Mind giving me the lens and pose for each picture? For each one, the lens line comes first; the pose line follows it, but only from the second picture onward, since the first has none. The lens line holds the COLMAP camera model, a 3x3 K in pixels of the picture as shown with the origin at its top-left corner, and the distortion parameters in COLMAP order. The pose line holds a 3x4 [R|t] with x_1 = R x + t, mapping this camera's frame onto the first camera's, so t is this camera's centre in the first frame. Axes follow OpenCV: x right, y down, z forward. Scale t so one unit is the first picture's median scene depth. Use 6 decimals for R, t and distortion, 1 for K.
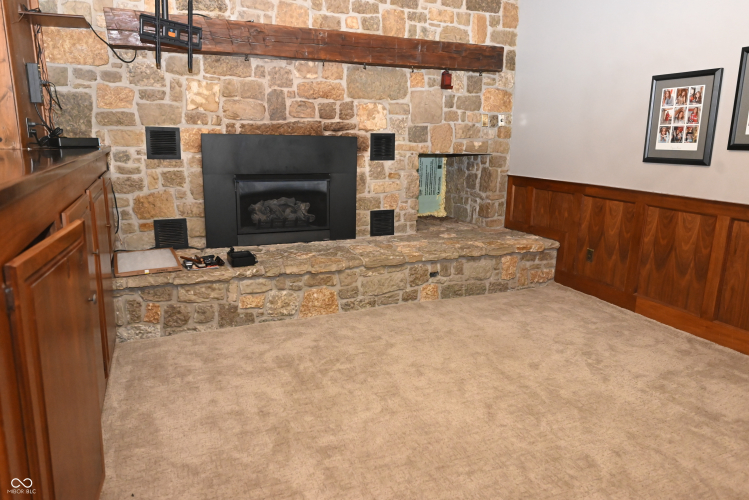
lens RADIAL K [[518.9, 0, 374.7], [0, 518.9, 249.3], [0, 0, 1]] dist [-0.000070, 0.003561]
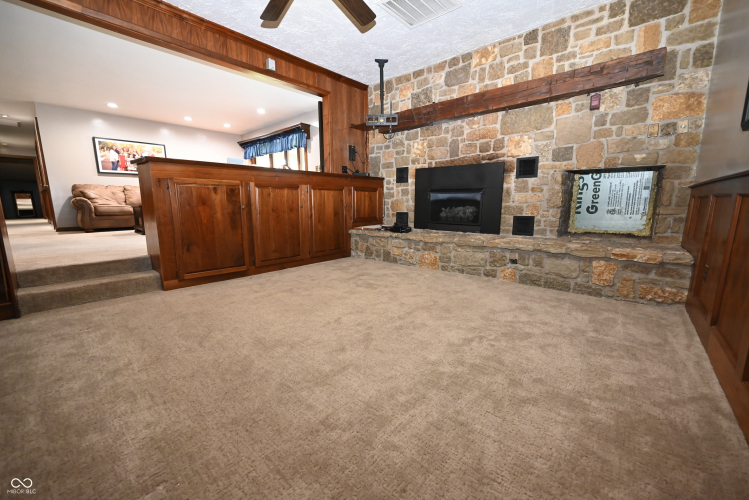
lens RADIAL K [[292.1, 0, 374.8], [0, 292.1, 249.3], [0, 0, 1]] dist [-0.001396, 0.000089]
pose [[0.438258, 0.131132, -0.889232, 0.579625], [-0.184619, 0.981341, 0.053726, 0.042532], [0.879685, 0.140623, 0.454290, 0.376457]]
